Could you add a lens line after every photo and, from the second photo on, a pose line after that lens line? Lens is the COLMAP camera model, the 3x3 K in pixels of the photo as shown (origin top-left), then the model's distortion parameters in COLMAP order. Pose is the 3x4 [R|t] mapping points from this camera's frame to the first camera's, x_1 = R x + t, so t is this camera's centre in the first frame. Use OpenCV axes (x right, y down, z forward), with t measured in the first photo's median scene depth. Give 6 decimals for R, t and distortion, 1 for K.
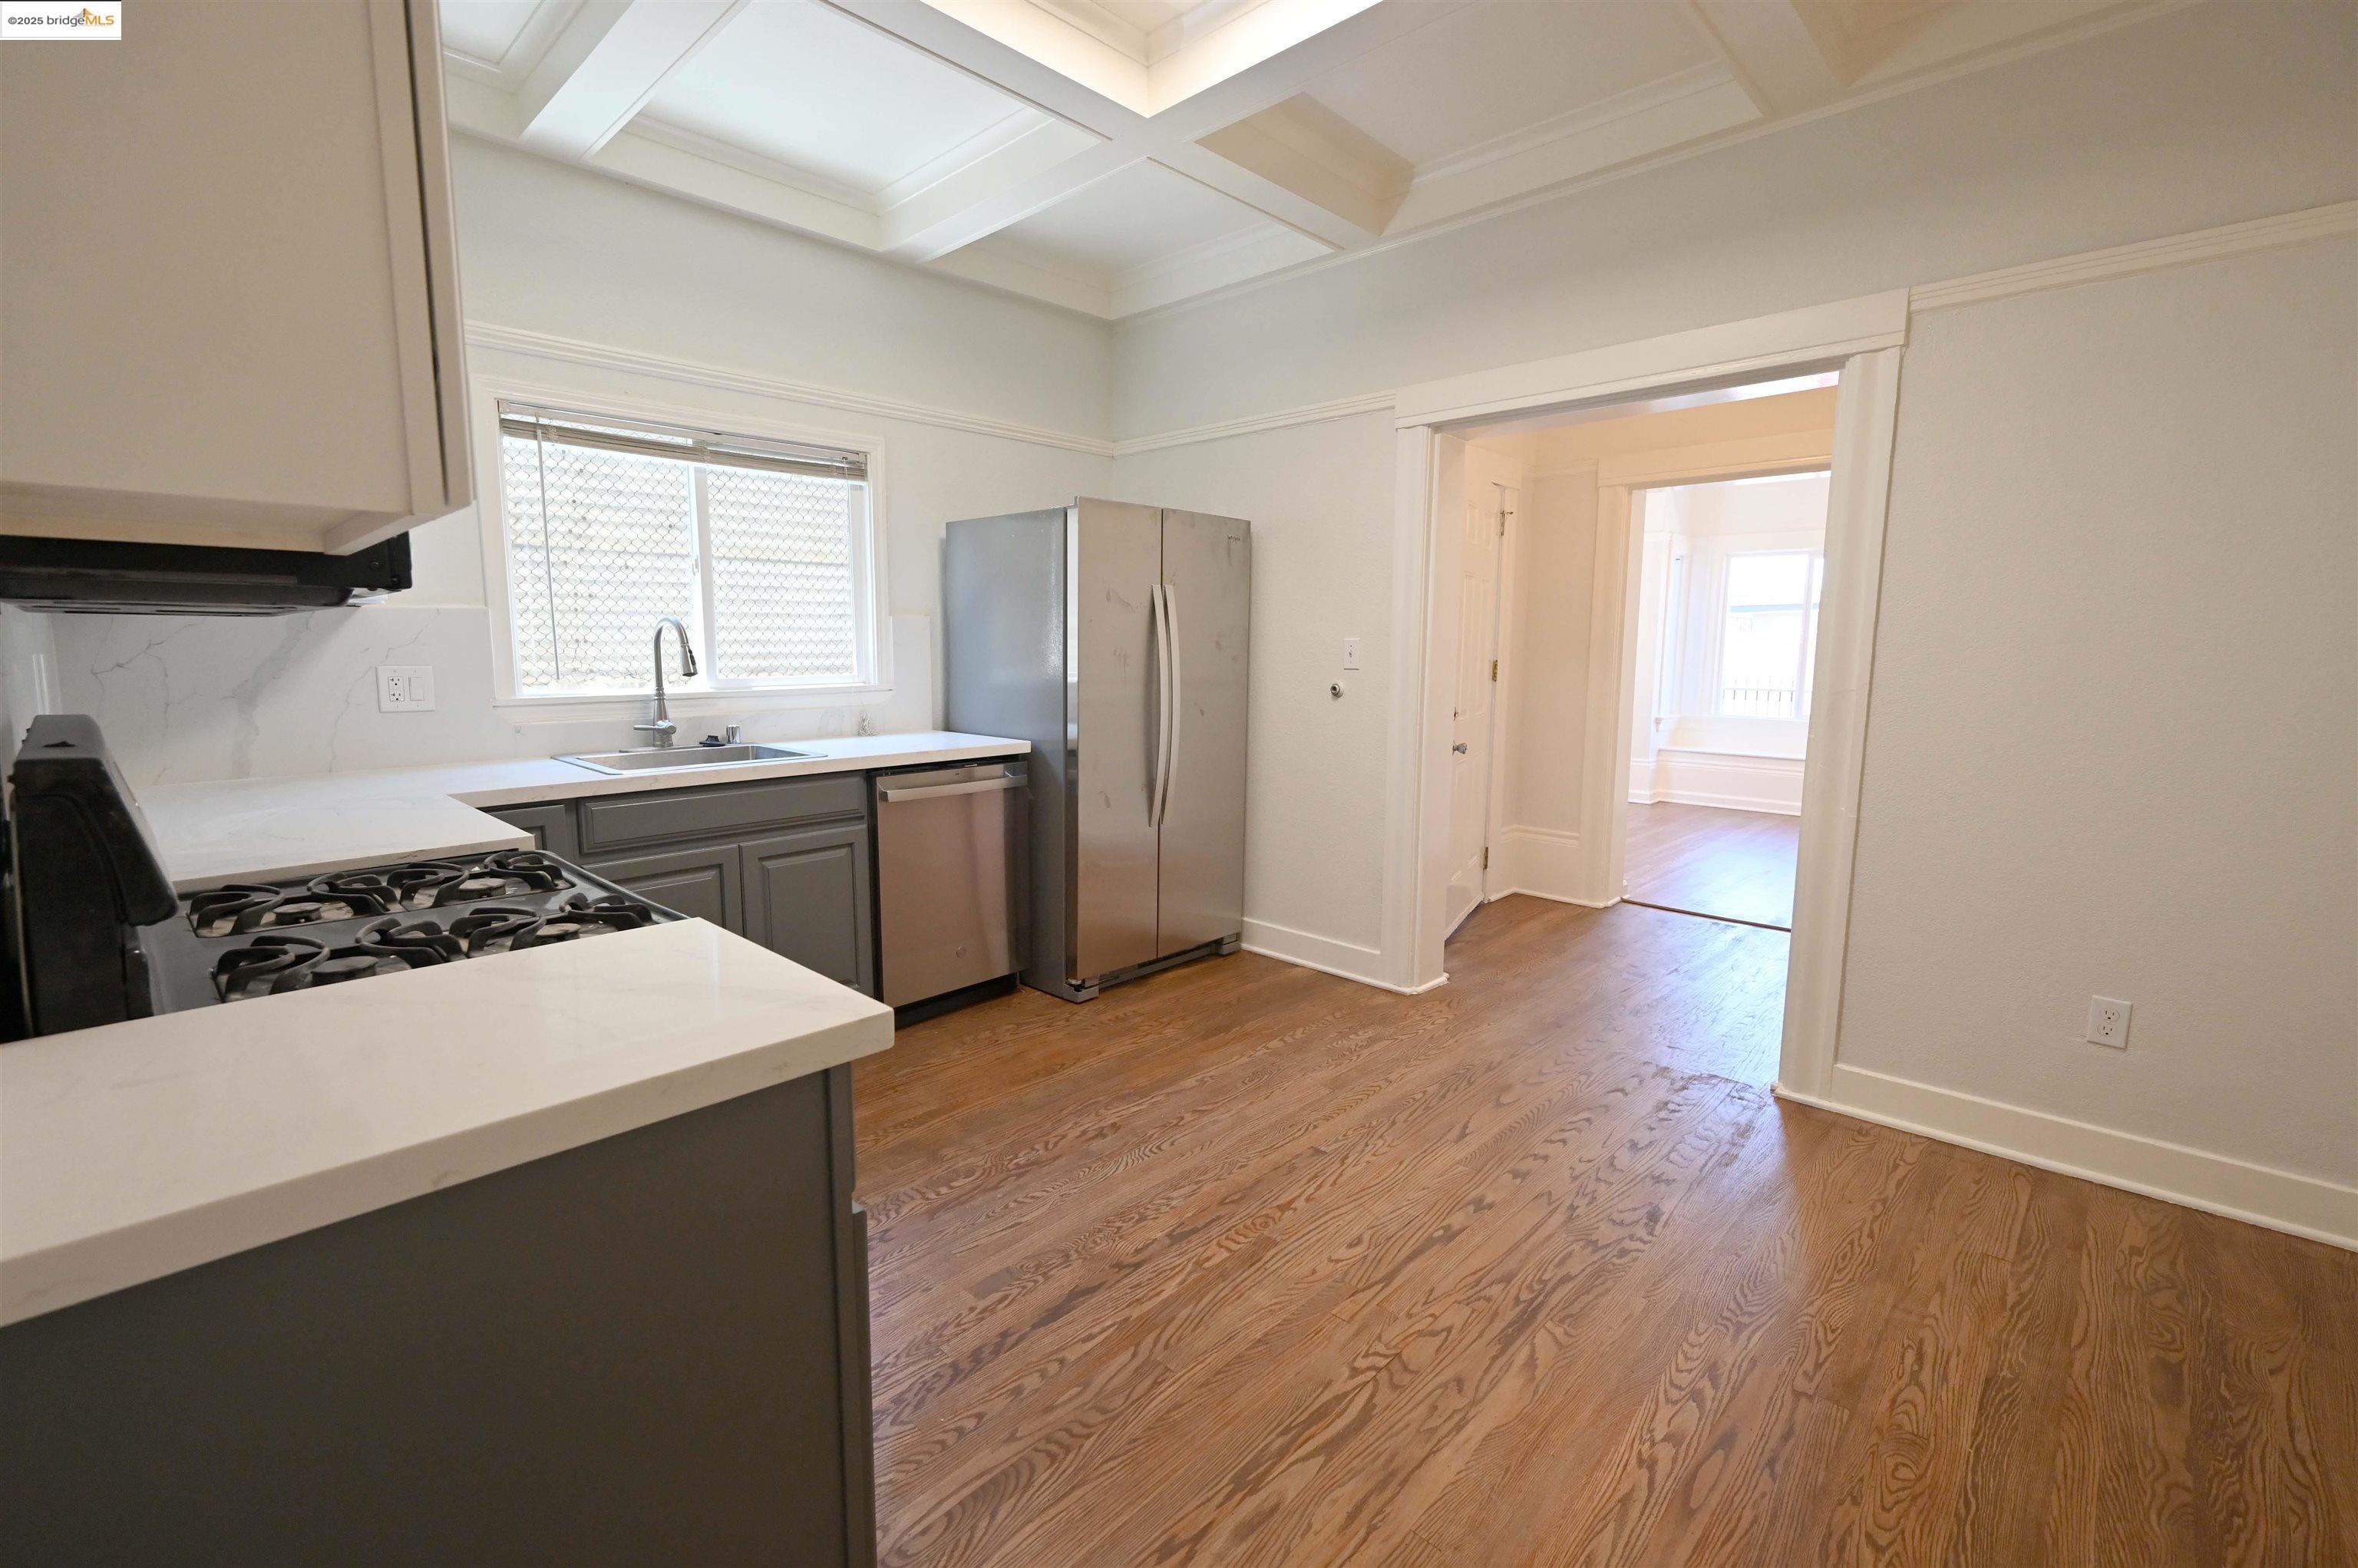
lens RADIAL K [[1019.4, 0, 1176.2], [0, 1019.4, 778.2], [0, 0, 1]] dist [0.000001, -0.000043]
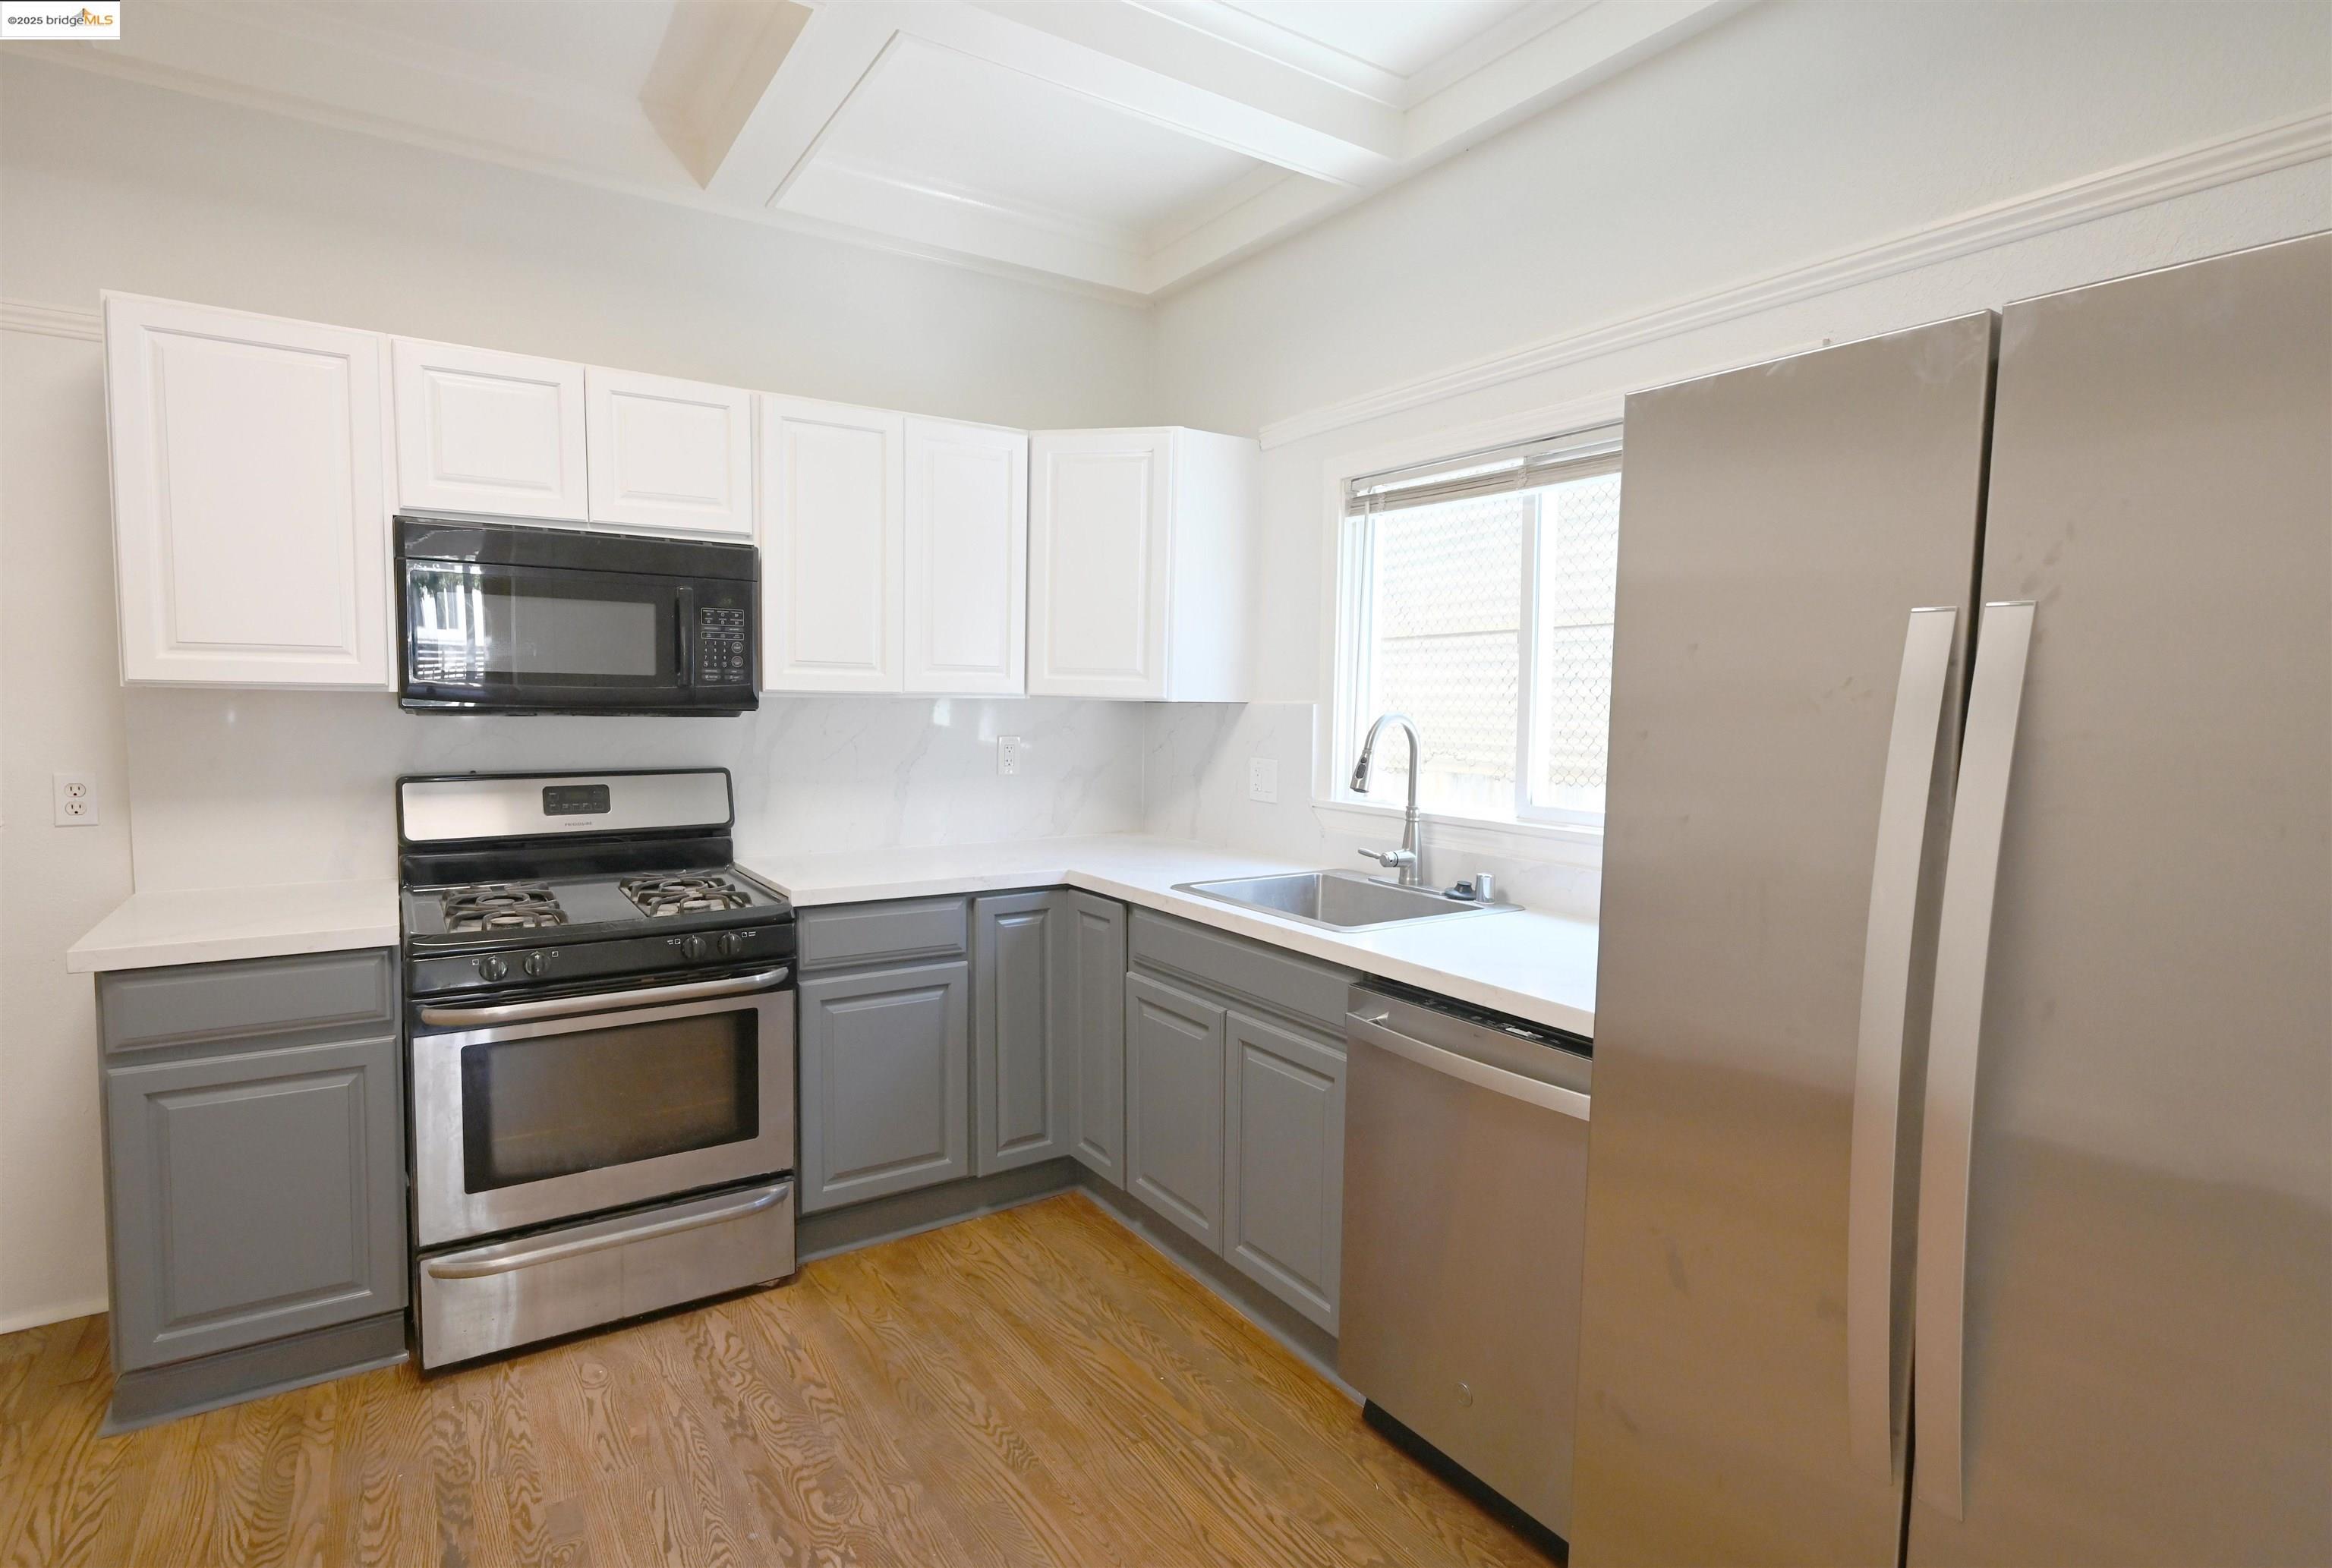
lens RADIAL K [[1179.9, 0, 1160.3], [0, 1179.9, 787.3], [0, 0, 1]] dist [-0.003505, -0.000469]
pose [[-0.231281, 0.060790, -0.970986, 0.412966], [-0.157262, 0.982585, 0.098974, -0.172678], [0.960093, 0.175590, -0.217694, 1.094838]]
